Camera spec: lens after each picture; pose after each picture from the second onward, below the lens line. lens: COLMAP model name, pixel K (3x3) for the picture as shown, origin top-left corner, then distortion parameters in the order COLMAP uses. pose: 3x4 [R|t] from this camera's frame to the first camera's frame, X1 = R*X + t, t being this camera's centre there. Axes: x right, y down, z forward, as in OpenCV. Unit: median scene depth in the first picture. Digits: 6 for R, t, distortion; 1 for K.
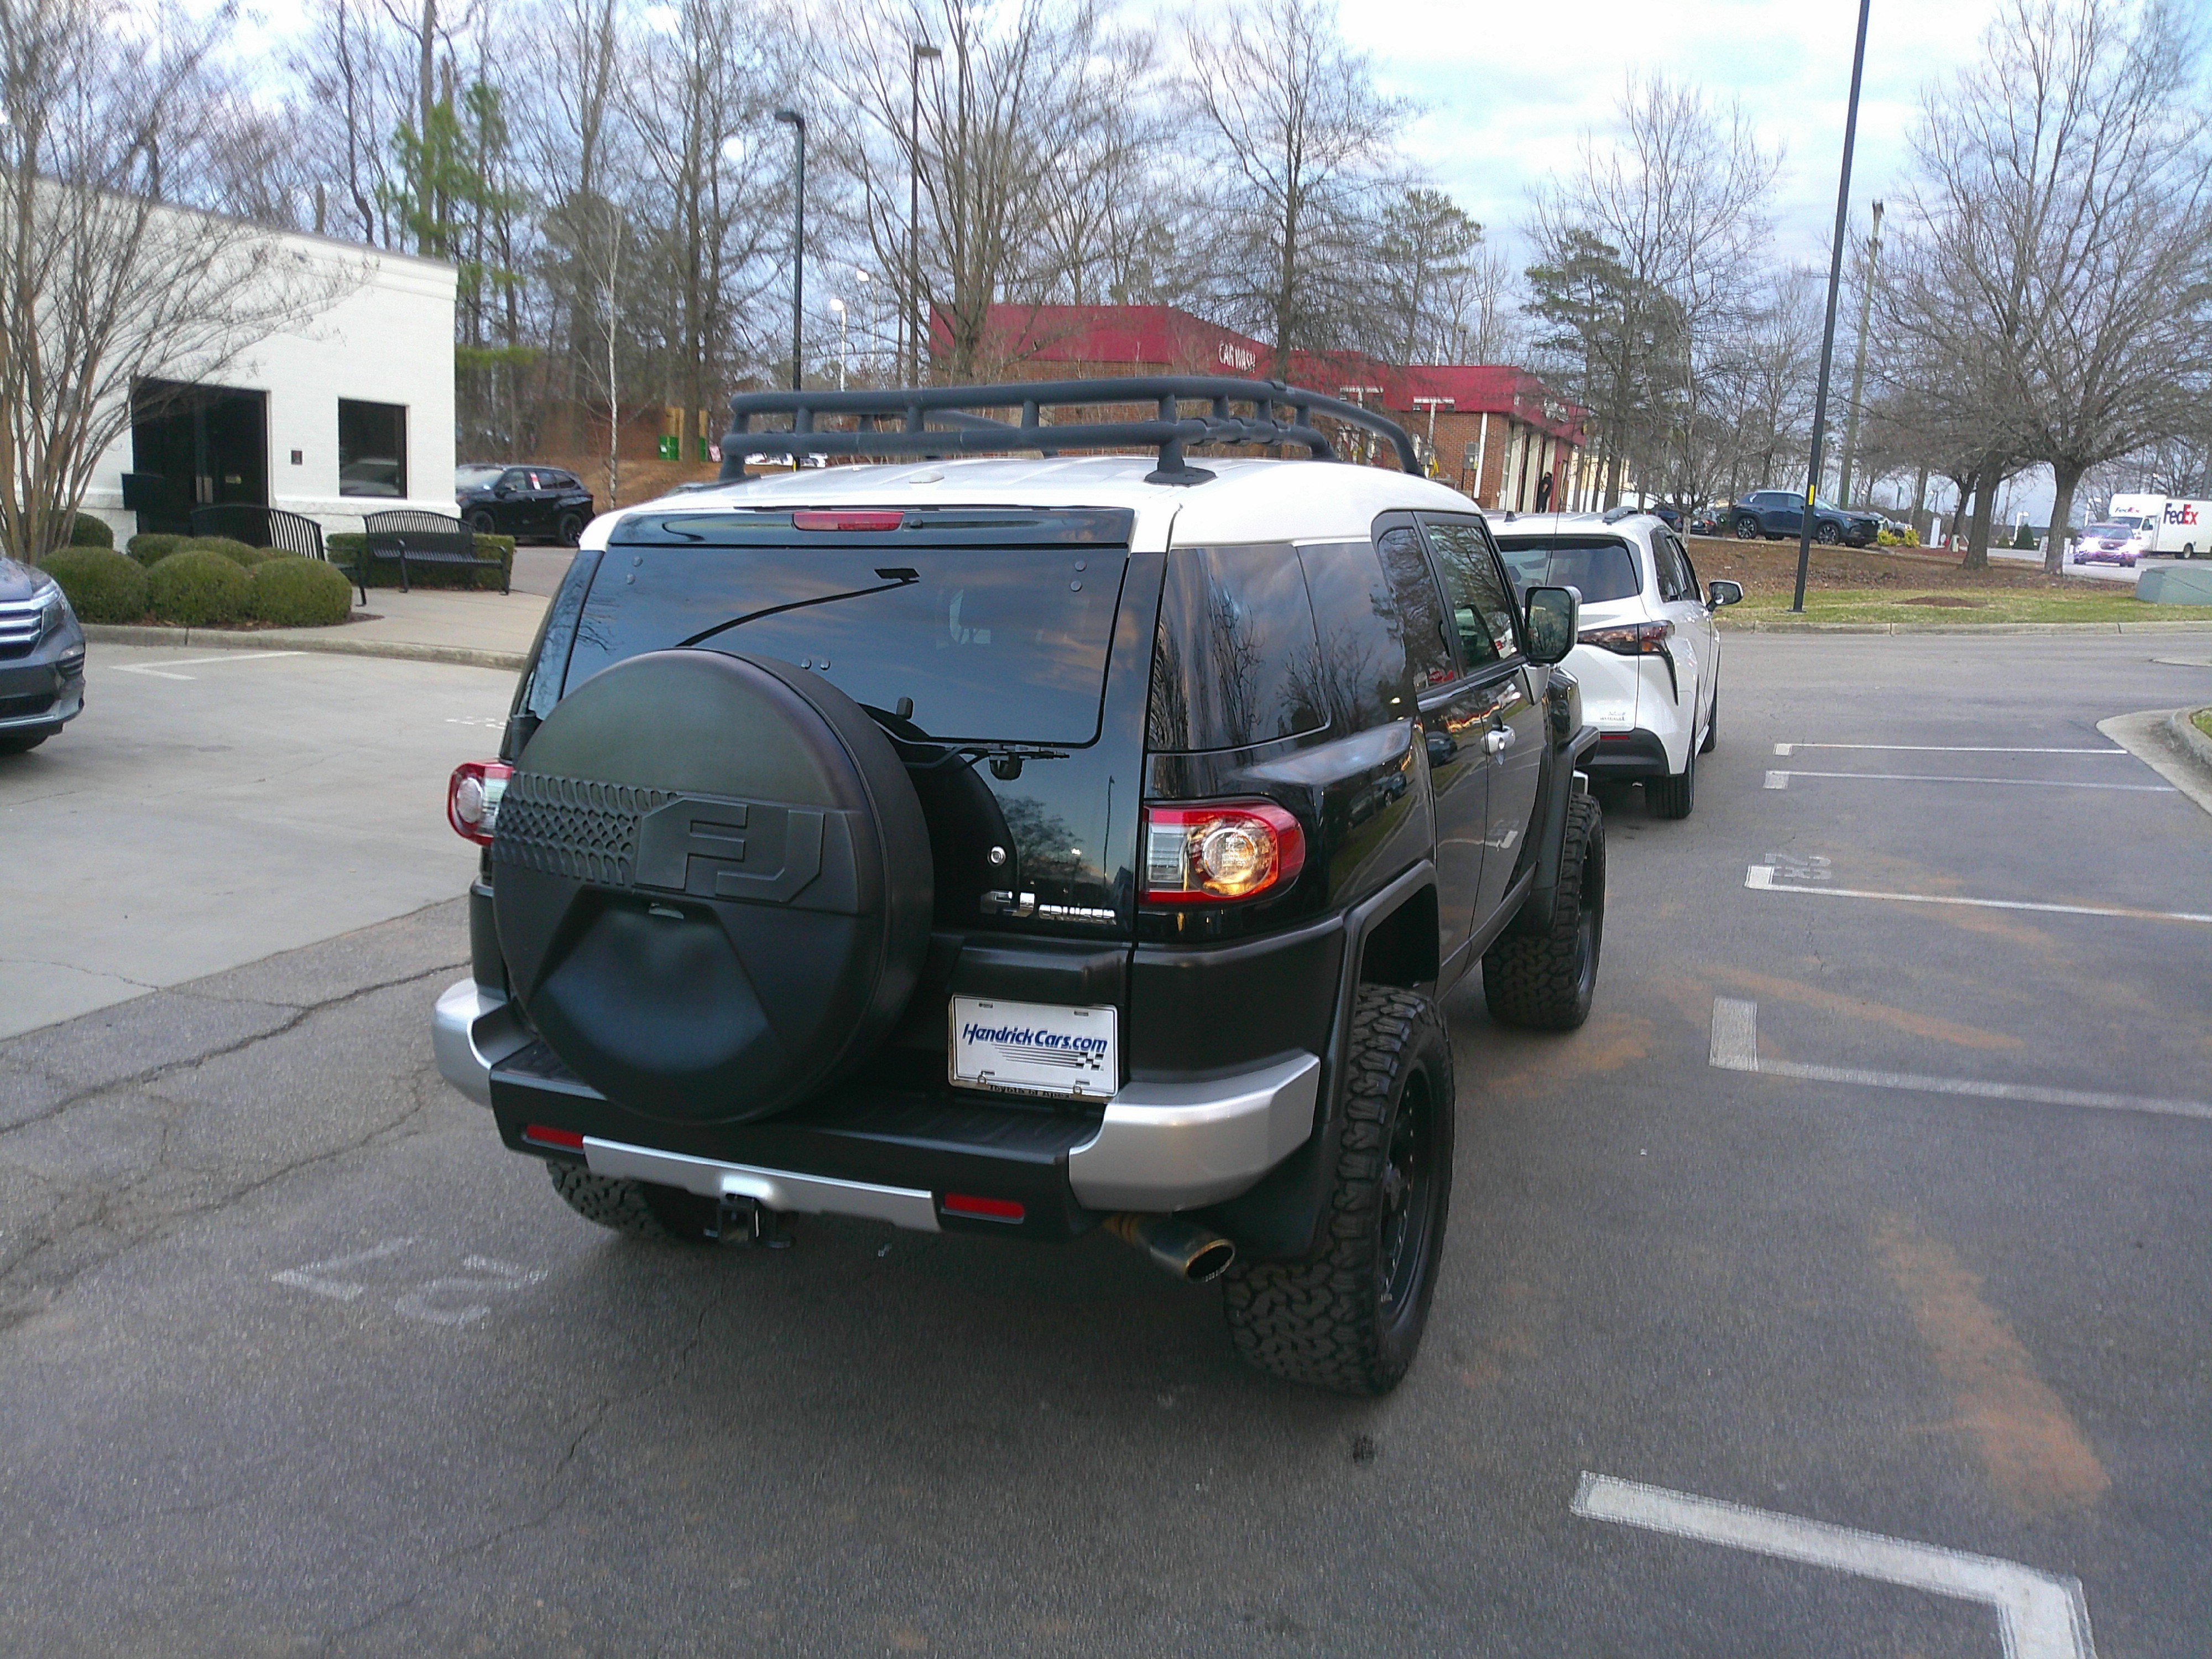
lens RADIAL K [[1728.2, 0, 1082.6], [0, 1728.2, 843.0], [0, 0, 1]] dist [0.010973, -0.026778]
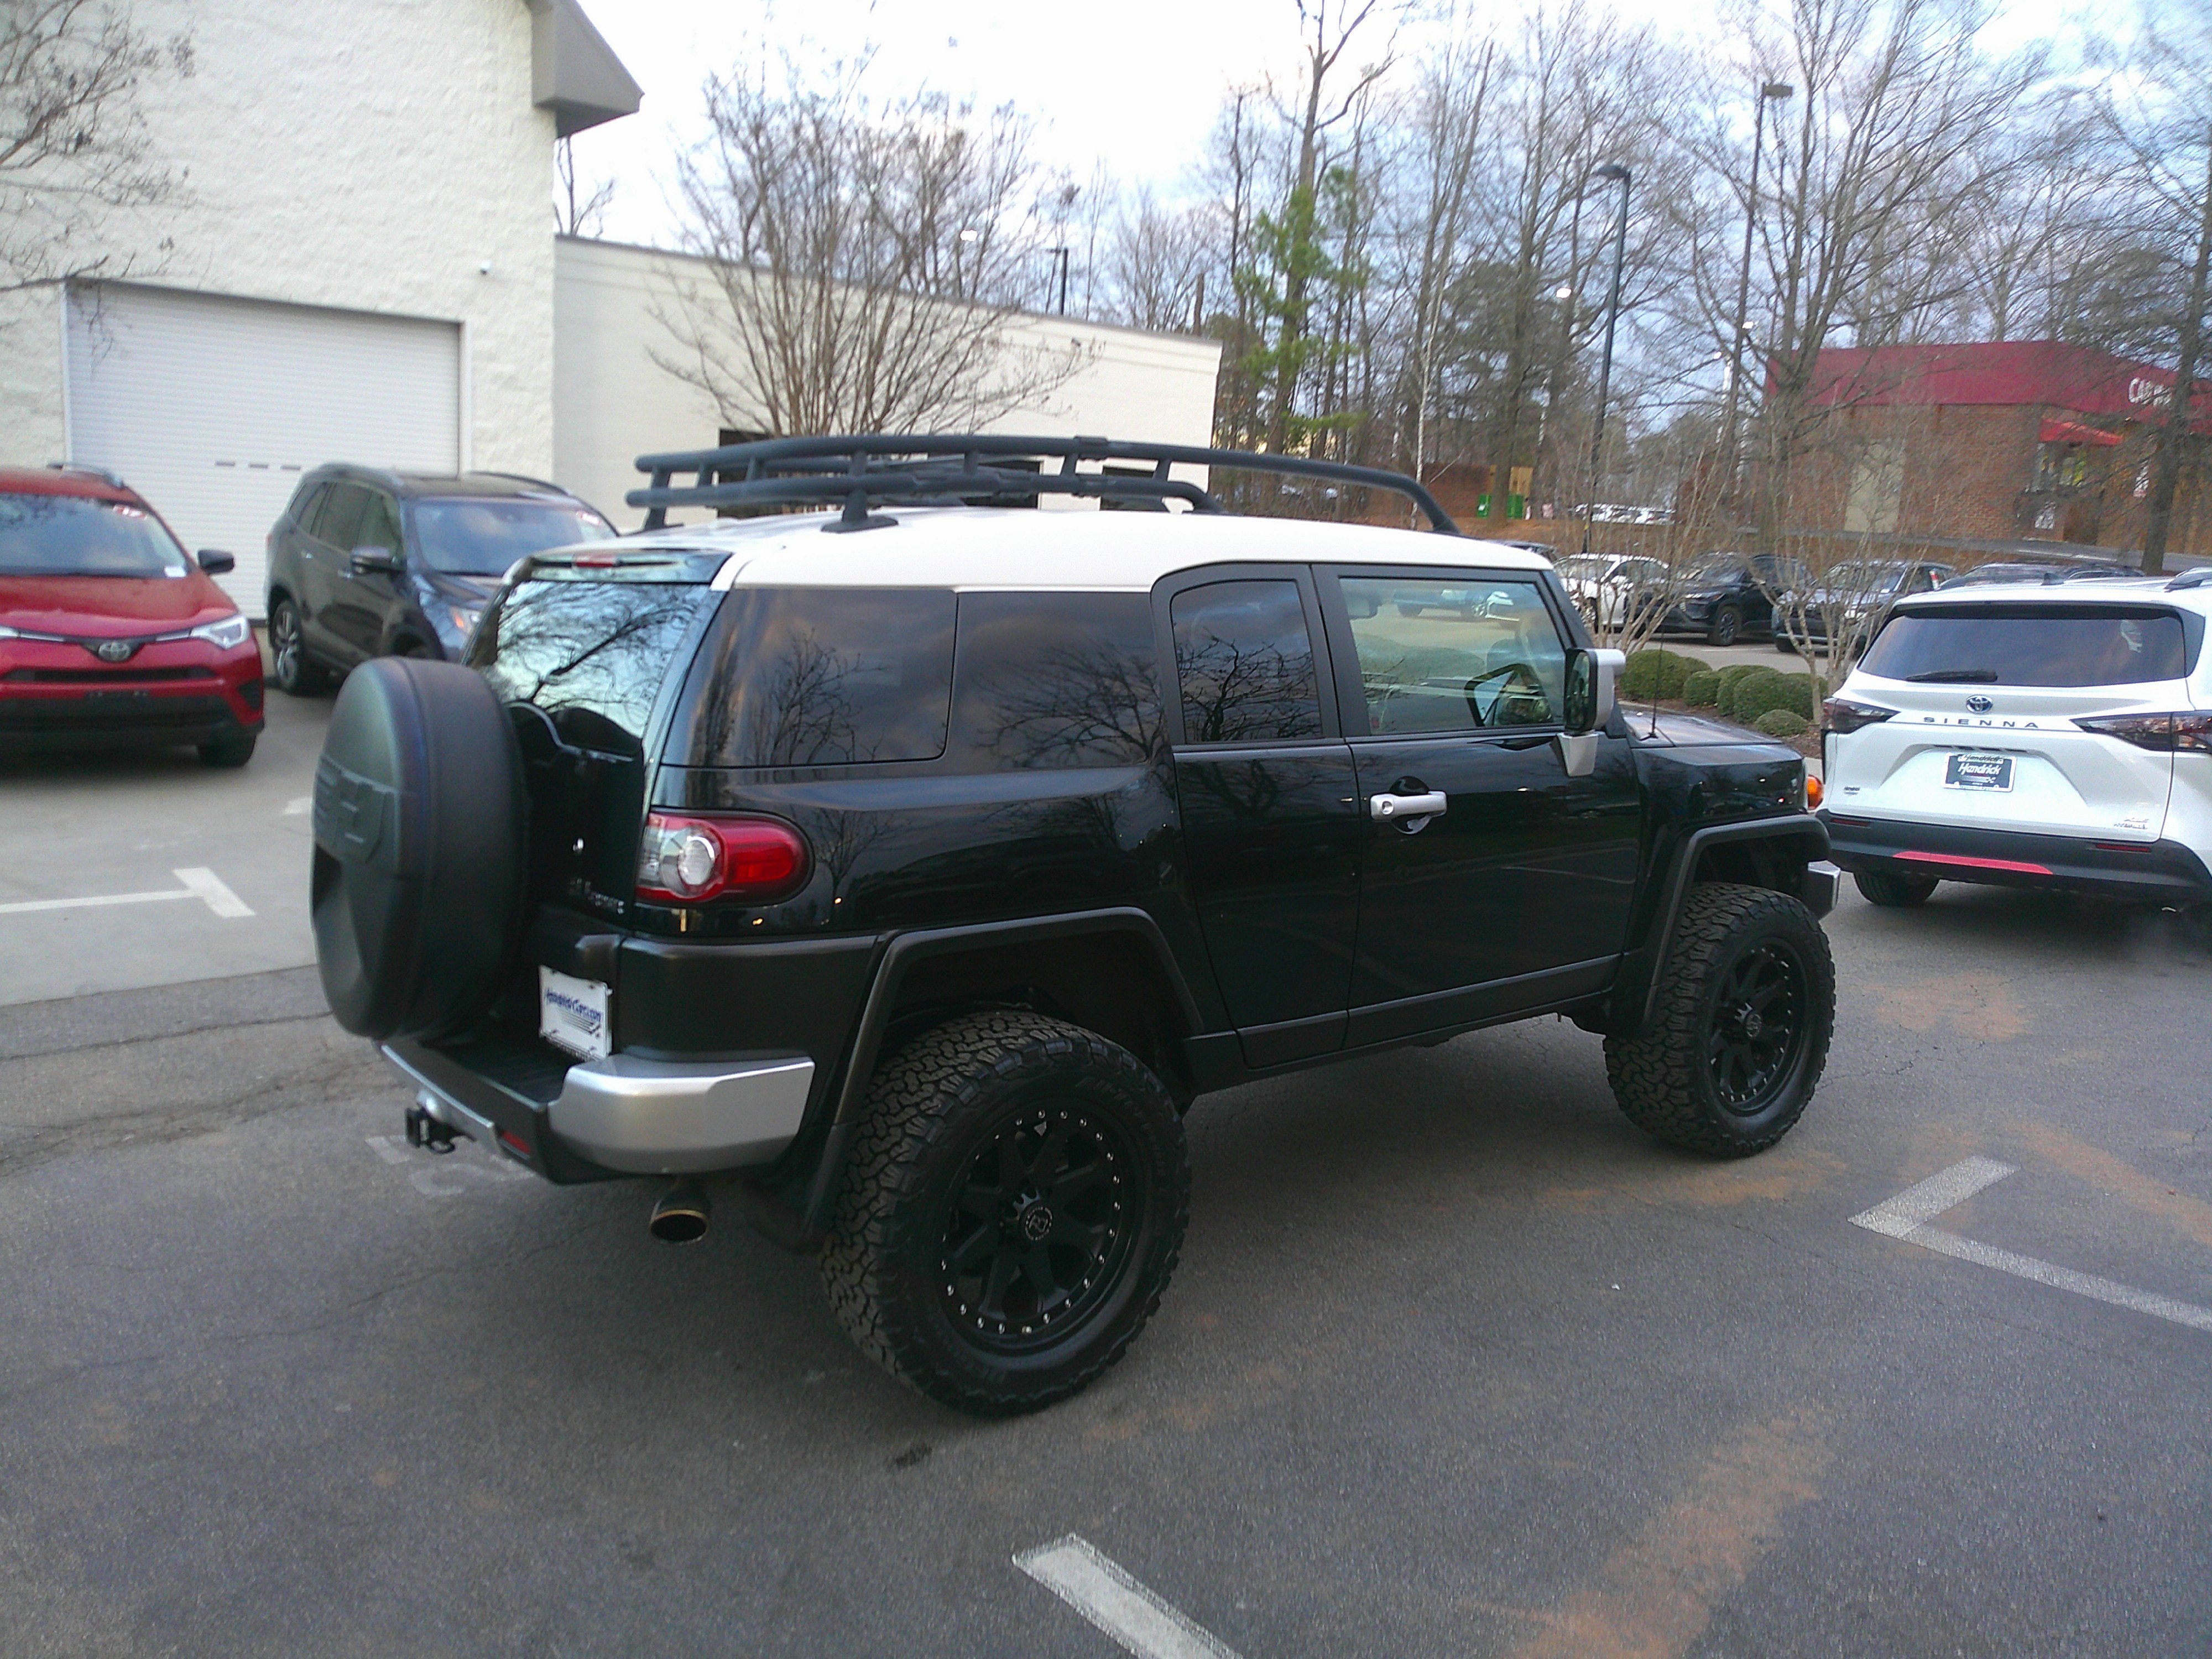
lens RADIAL K [[1728.2, 0, 1090.4], [0, 1728.2, 843.2], [0, 0, 1]] dist [0.010973, -0.026778]
pose [[0.877310, 0.087595, -0.471862, 0.563438], [-0.102670, 0.994696, -0.006236, -0.016536], [0.468813, 0.053917, 0.881650, 0.090122]]
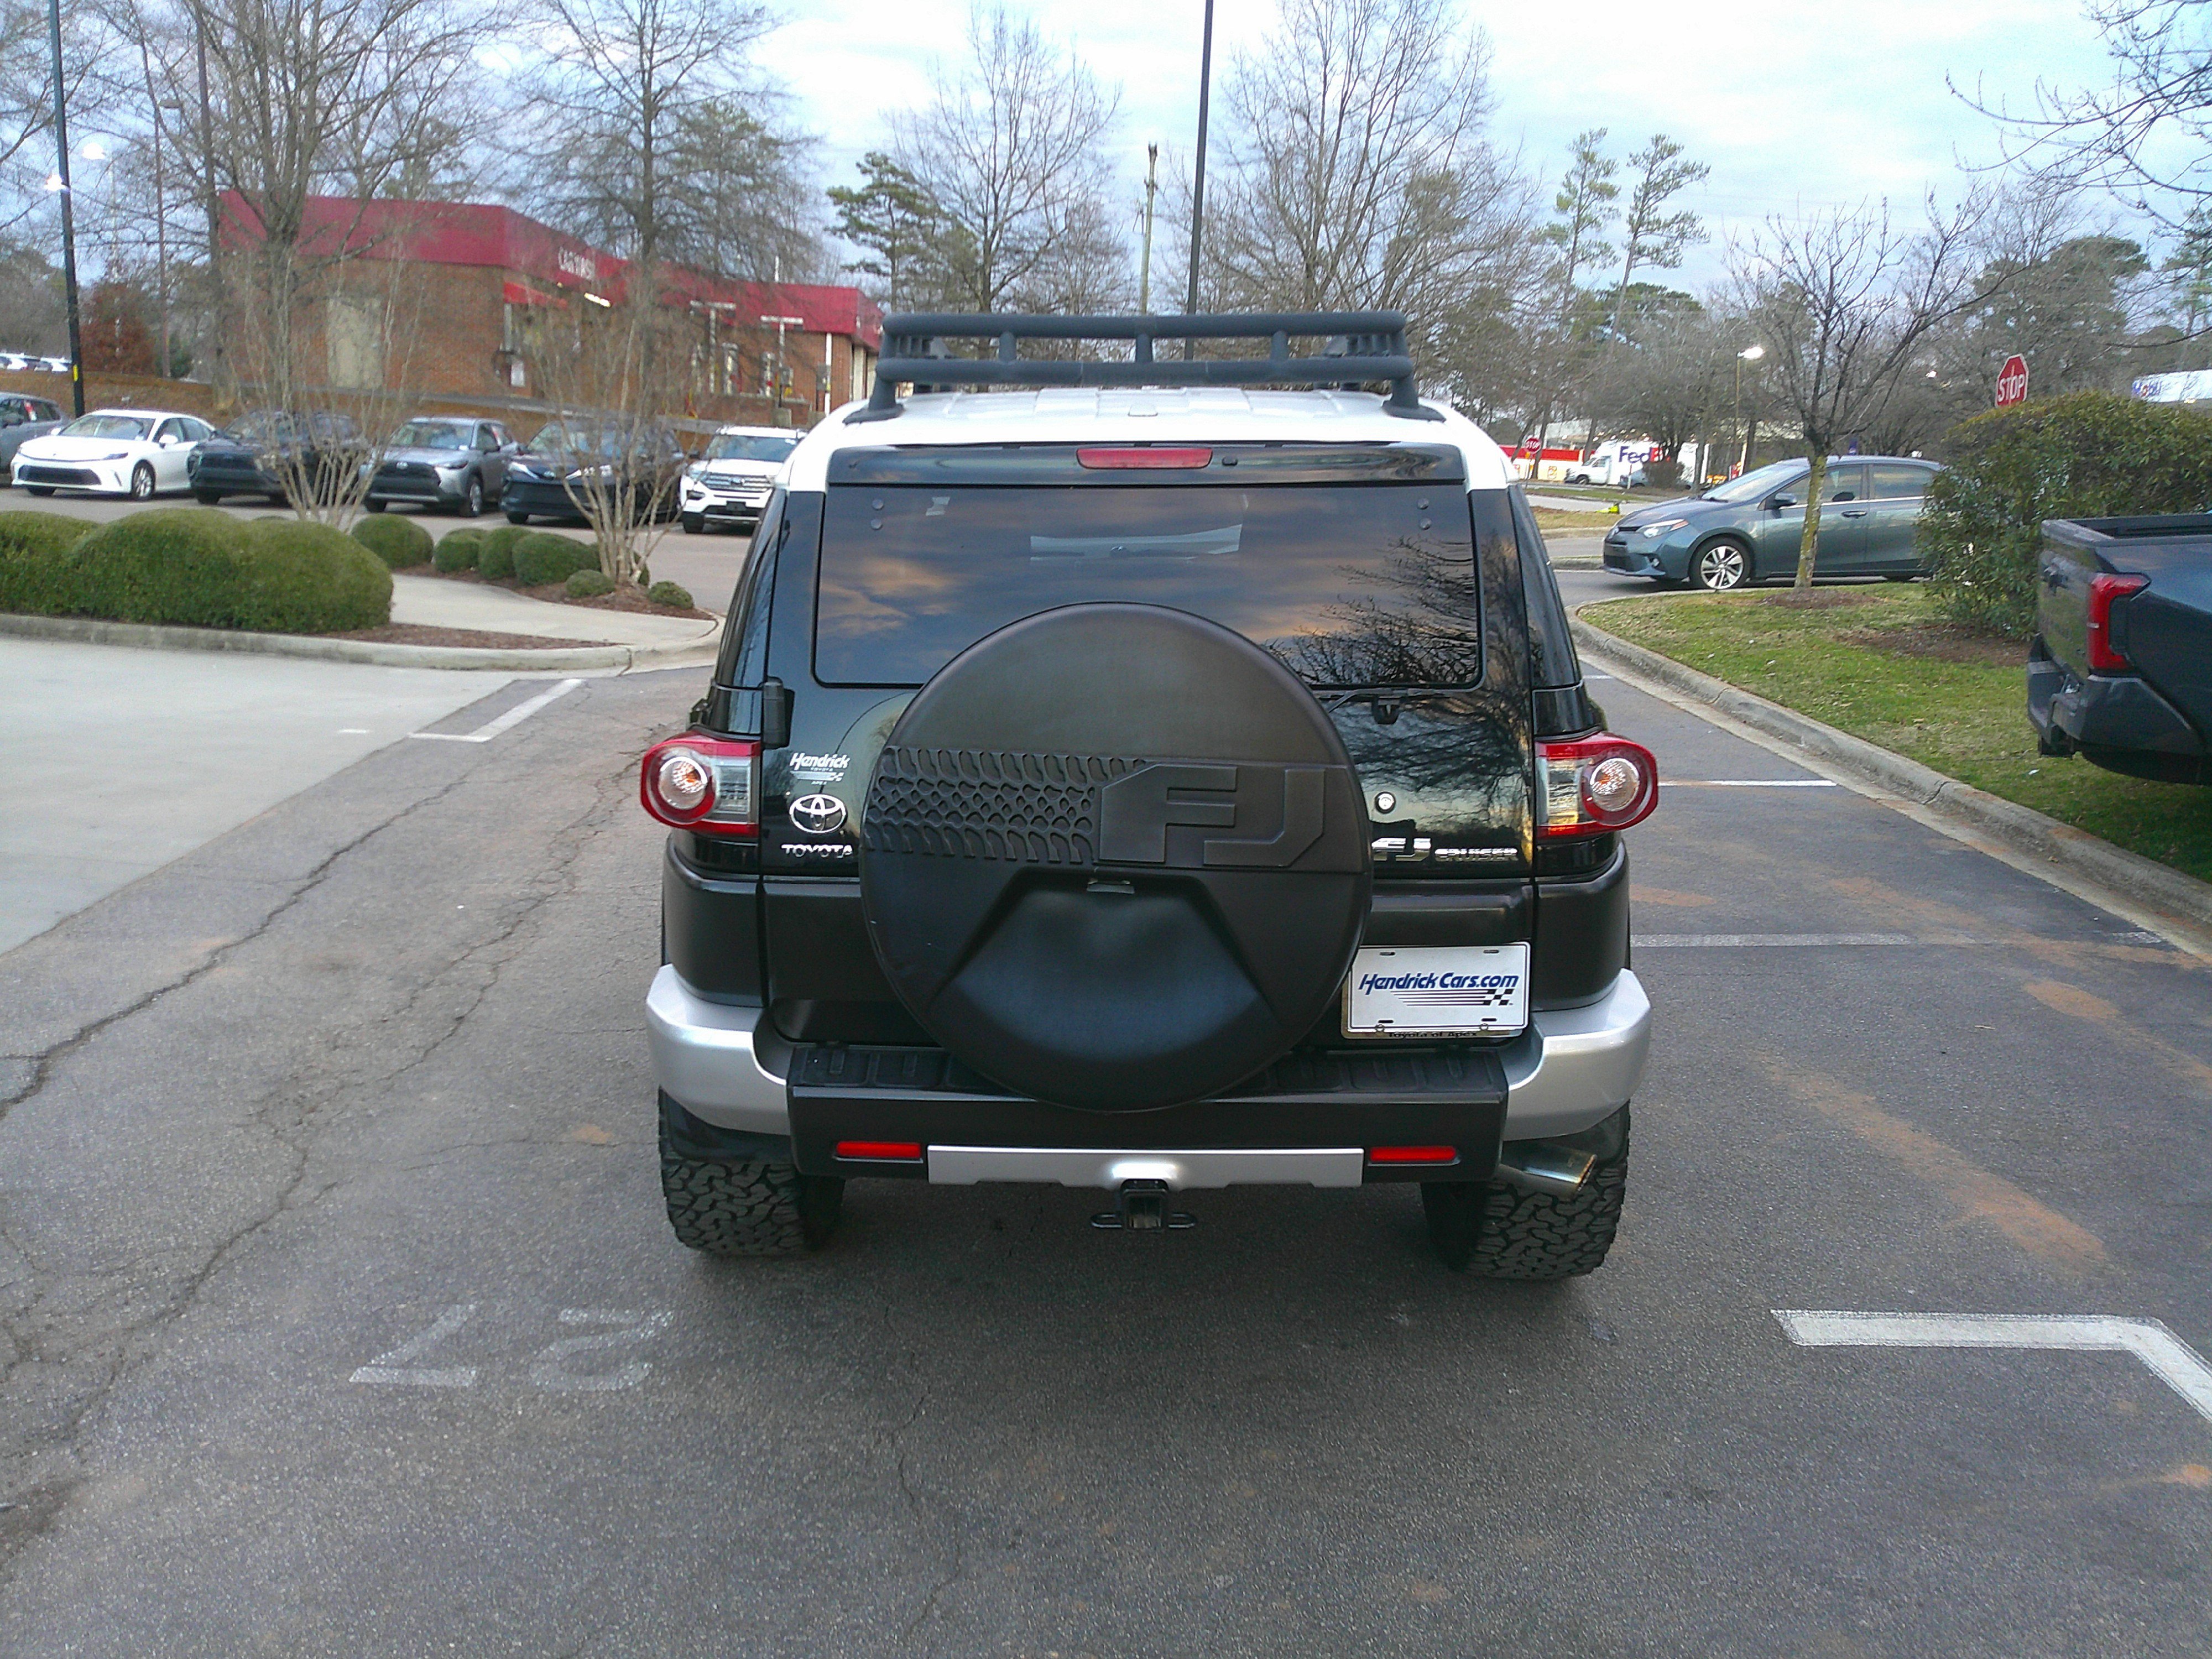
lens RADIAL K [[1728.2, 0, 1085.8], [0, 1728.2, 829.0], [0, 0, 1]] dist [0.010973, -0.026778]
pose [[0.922753, -0.078489, 0.377315, -0.406718], [0.064520, 0.996686, 0.049541, -0.026351], [-0.379953, -0.021370, 0.924759, 0.103635]]
